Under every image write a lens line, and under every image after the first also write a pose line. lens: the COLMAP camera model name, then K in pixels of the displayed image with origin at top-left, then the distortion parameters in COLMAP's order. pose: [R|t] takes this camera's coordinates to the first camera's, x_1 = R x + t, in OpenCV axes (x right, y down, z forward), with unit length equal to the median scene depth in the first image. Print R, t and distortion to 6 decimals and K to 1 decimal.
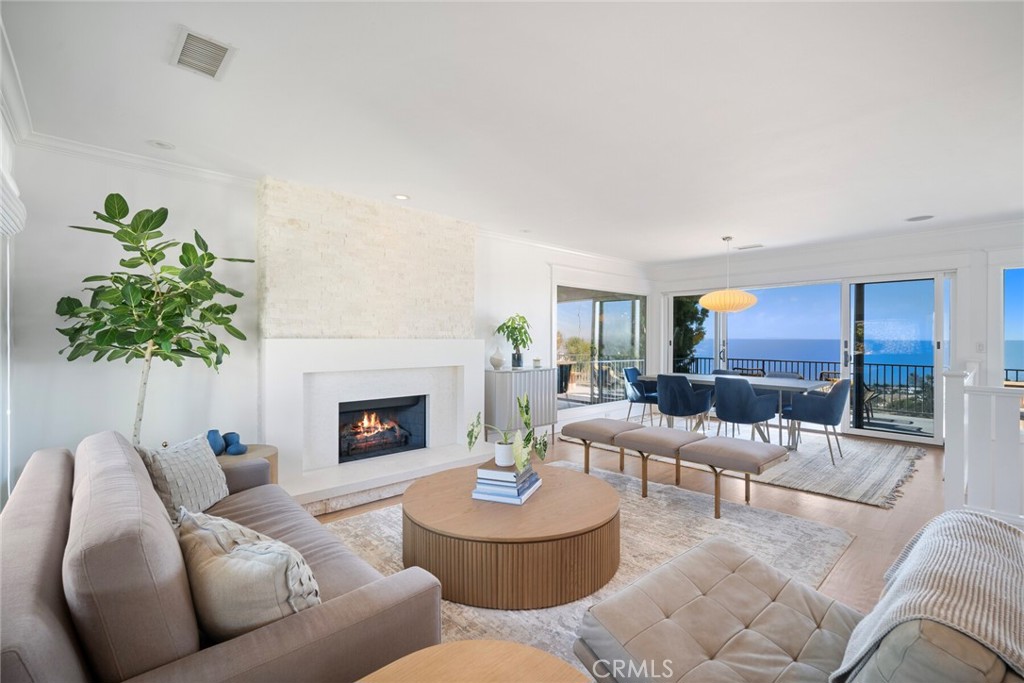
lens RADIAL K [[458.3, 0, 515.0], [0, 458.3, 341.5], [0, 0, 1]] dist [-0.003446, -0.000072]
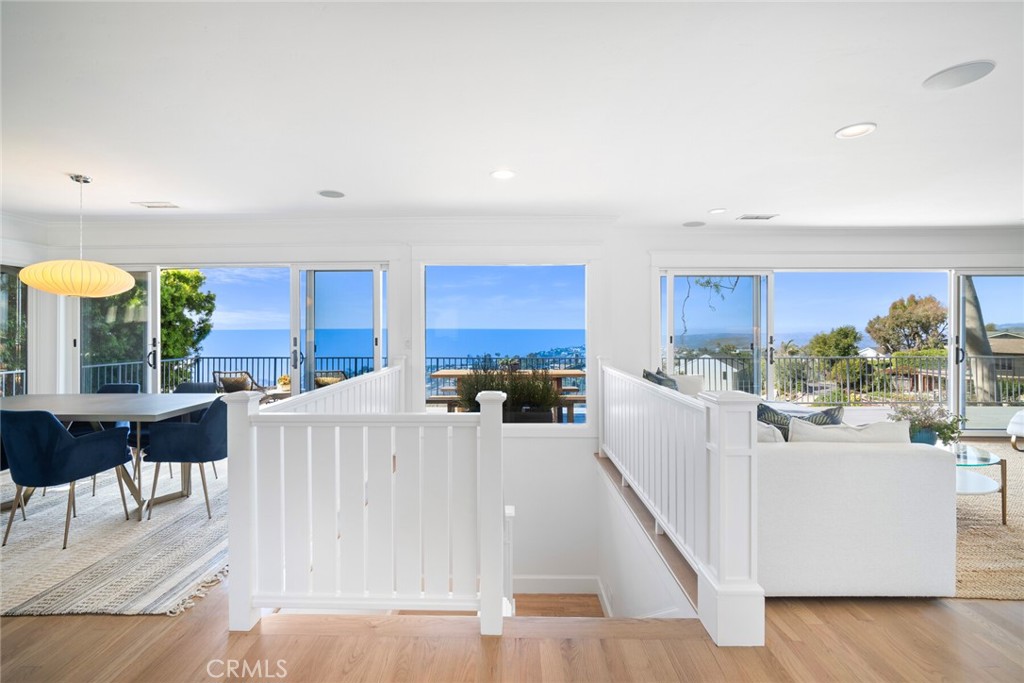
lens RADIAL K [[458.3, 0, 511.9], [0, 458.3, 330.8], [0, 0, 1]] dist [-0.003446, -0.000072]
pose [[0.688523, -0.006776, 0.725182, 0.383818], [0.009199, 0.999958, 0.000609, -0.010545], [-0.725156, 0.006252, 0.688557, 0.135336]]
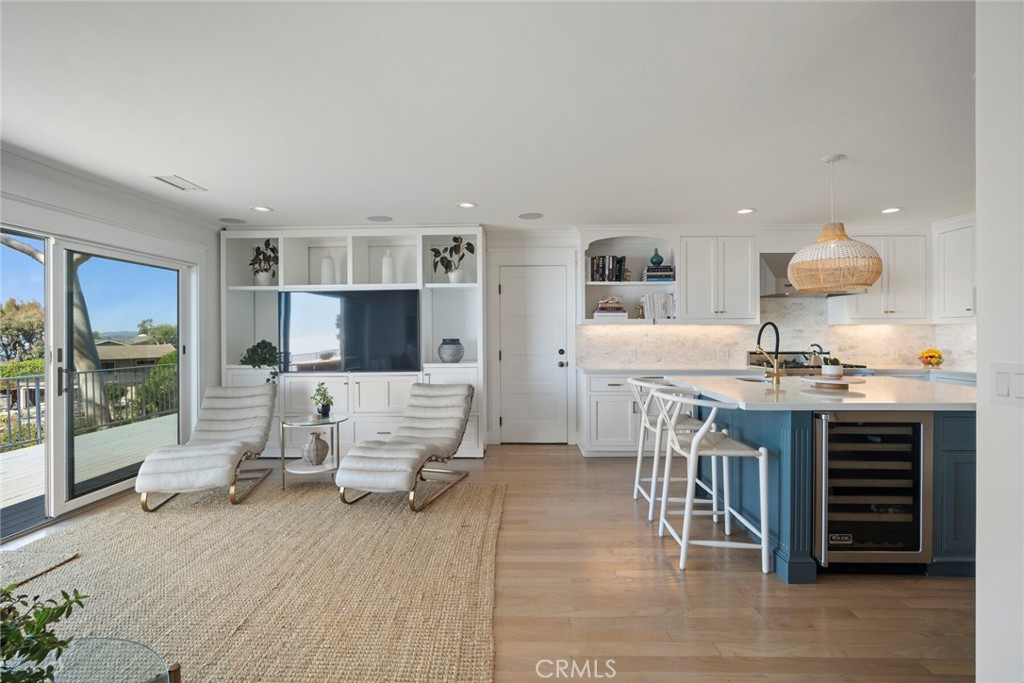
lens RADIAL K [[458.3, 0, 513.4], [0, 458.3, 334.9], [0, 0, 1]] dist [-0.003446, -0.000072]
pose [[-0.710671, -0.000284, 0.703525, 0.759200], [0.010103, 0.999893, 0.010608, -0.008784], [-0.703452, 0.014646, -0.710592, 0.126848]]
